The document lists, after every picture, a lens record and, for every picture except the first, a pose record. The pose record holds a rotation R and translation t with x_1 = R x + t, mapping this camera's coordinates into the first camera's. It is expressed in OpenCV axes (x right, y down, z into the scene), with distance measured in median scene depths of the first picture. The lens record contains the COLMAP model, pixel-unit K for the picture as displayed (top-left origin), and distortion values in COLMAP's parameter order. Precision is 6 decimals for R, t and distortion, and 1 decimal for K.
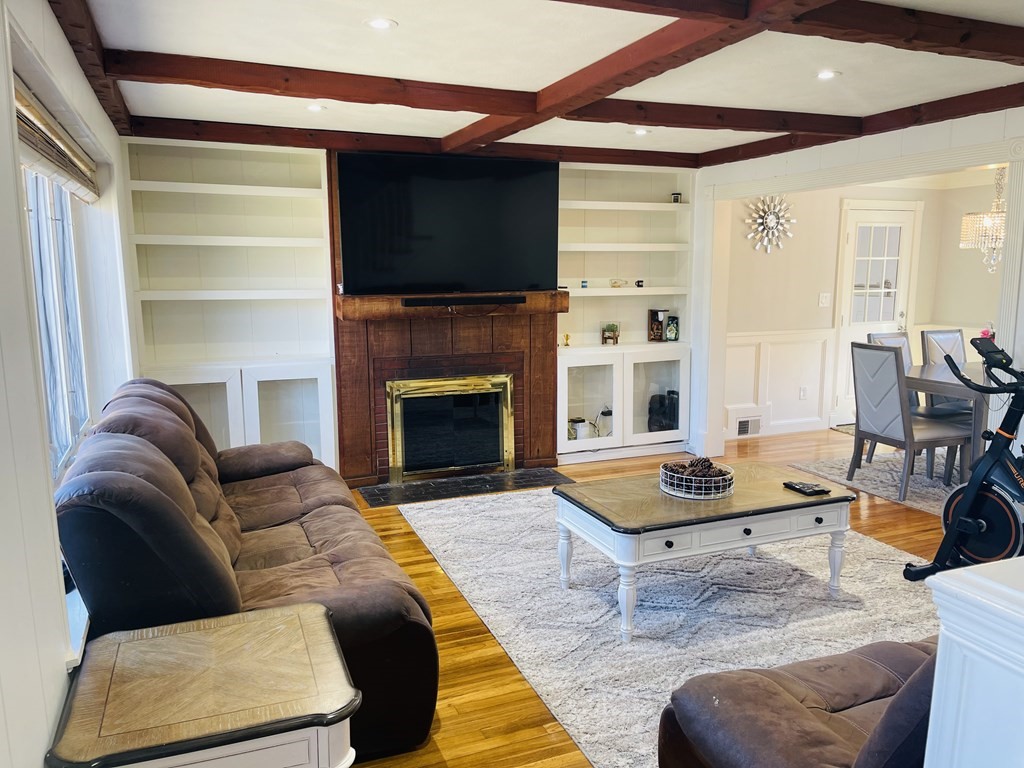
lens RADIAL K [[768.6, 0, 511.0], [0, 768.6, 389.8], [0, 0, 1]] dist [0.055252, -0.069469]
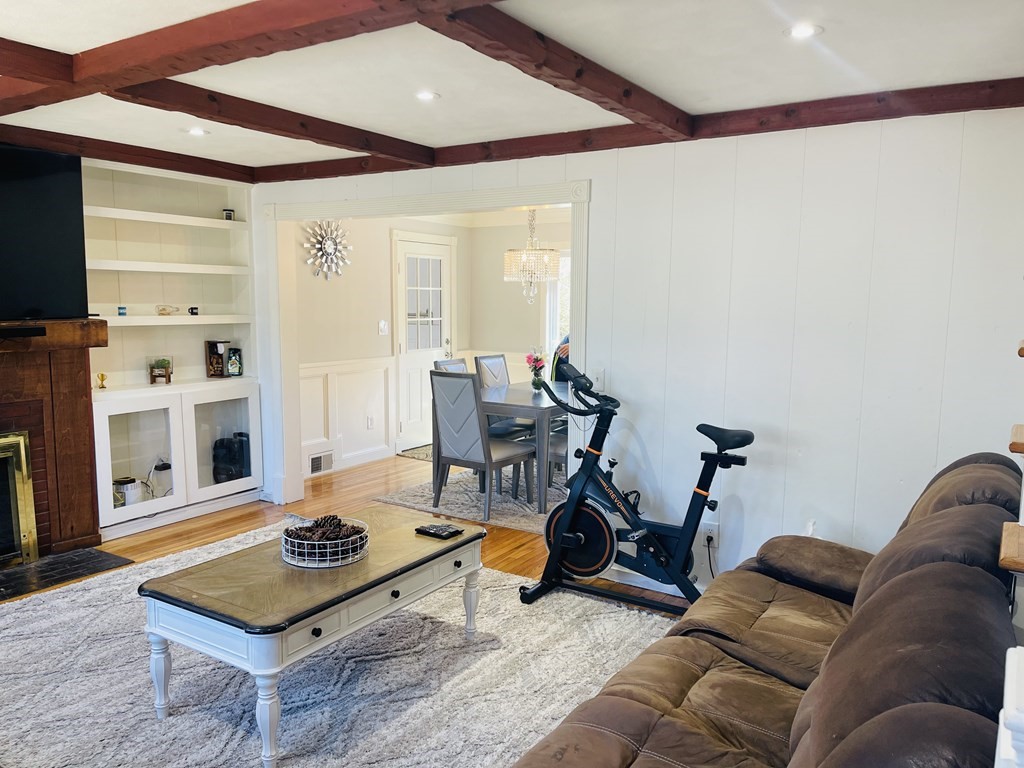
lens RADIAL K [[768.6, 0, 514.1], [0, 768.6, 387.8], [0, 0, 1]] dist [0.055252, -0.069469]
pose [[0.816371, -0.055252, 0.574879, -0.052549], [0.076378, 0.996999, -0.012641, -0.019955], [-0.572455, 0.054227, 0.818141, 0.133377]]
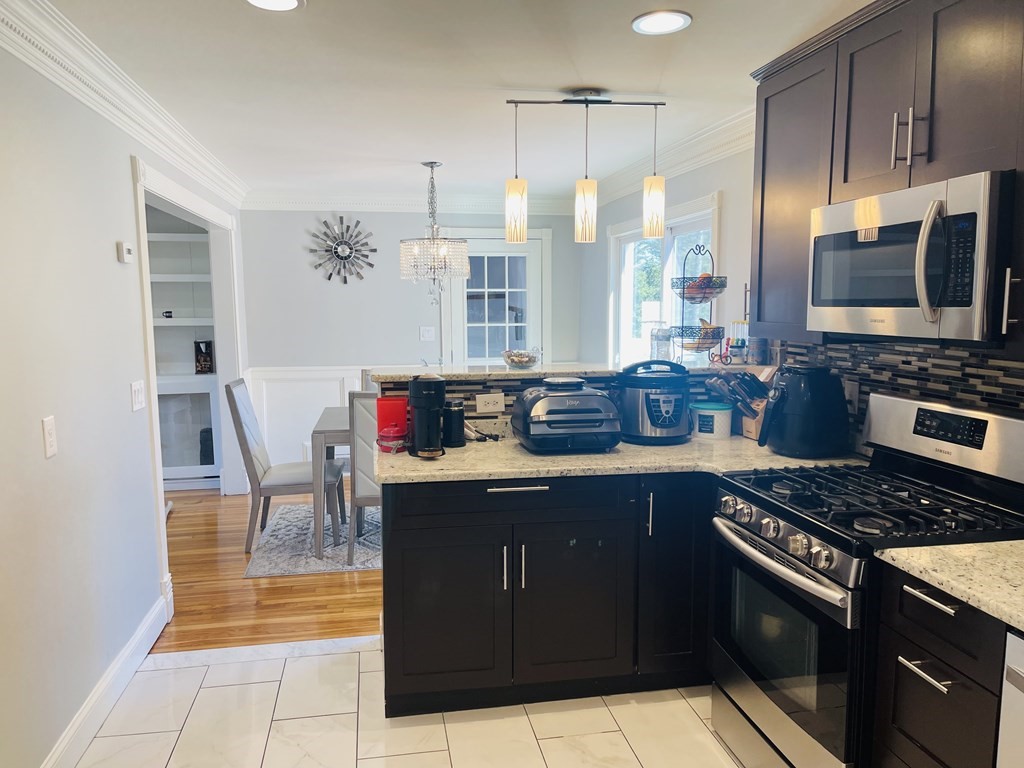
lens RADIAL K [[768.6, 0, 511.5], [0, 768.6, 386.9], [0, 0, 1]] dist [0.055252, -0.069469]
pose [[0.978971, 0.022811, -0.202718, 1.037704], [-0.032236, 0.998541, -0.043312, -0.021416], [0.201434, 0.048936, 0.978279, 0.160961]]
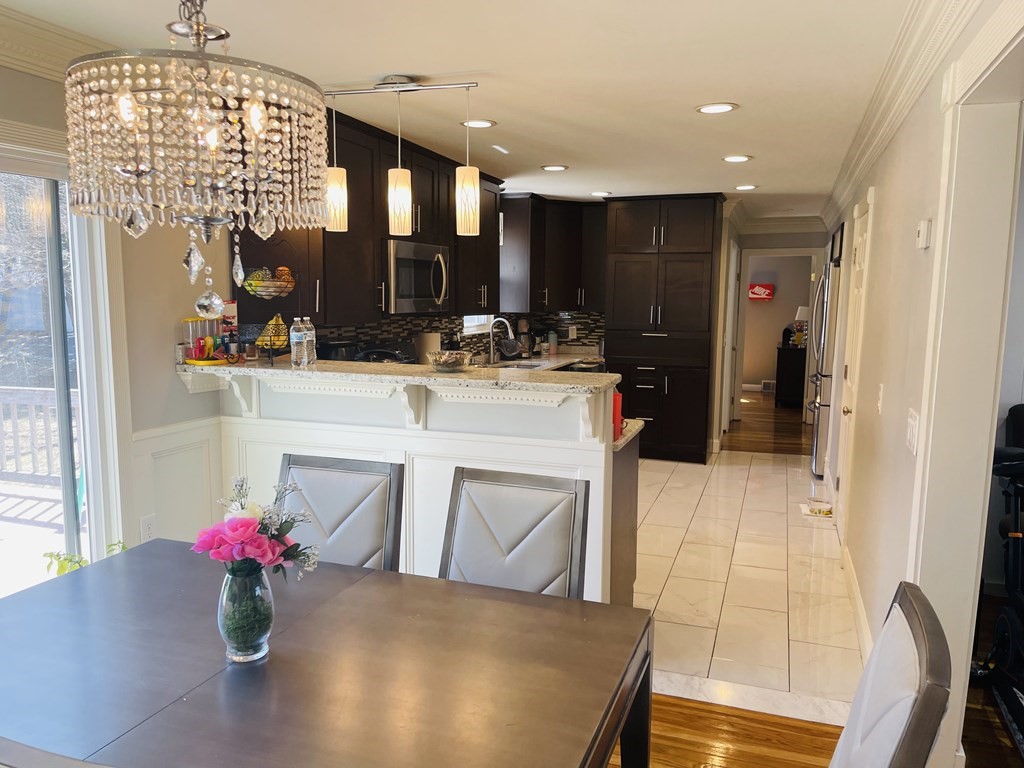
lens RADIAL K [[768.6, 0, 516.2], [0, 768.6, 389.0], [0, 0, 1]] dist [0.055252, -0.069469]
pose [[-0.749871, -0.083957, 0.656235, -0.939152], [0.099885, 0.966177, 0.237748, -0.617424], [-0.654000, 0.243829, -0.716122, 3.871695]]
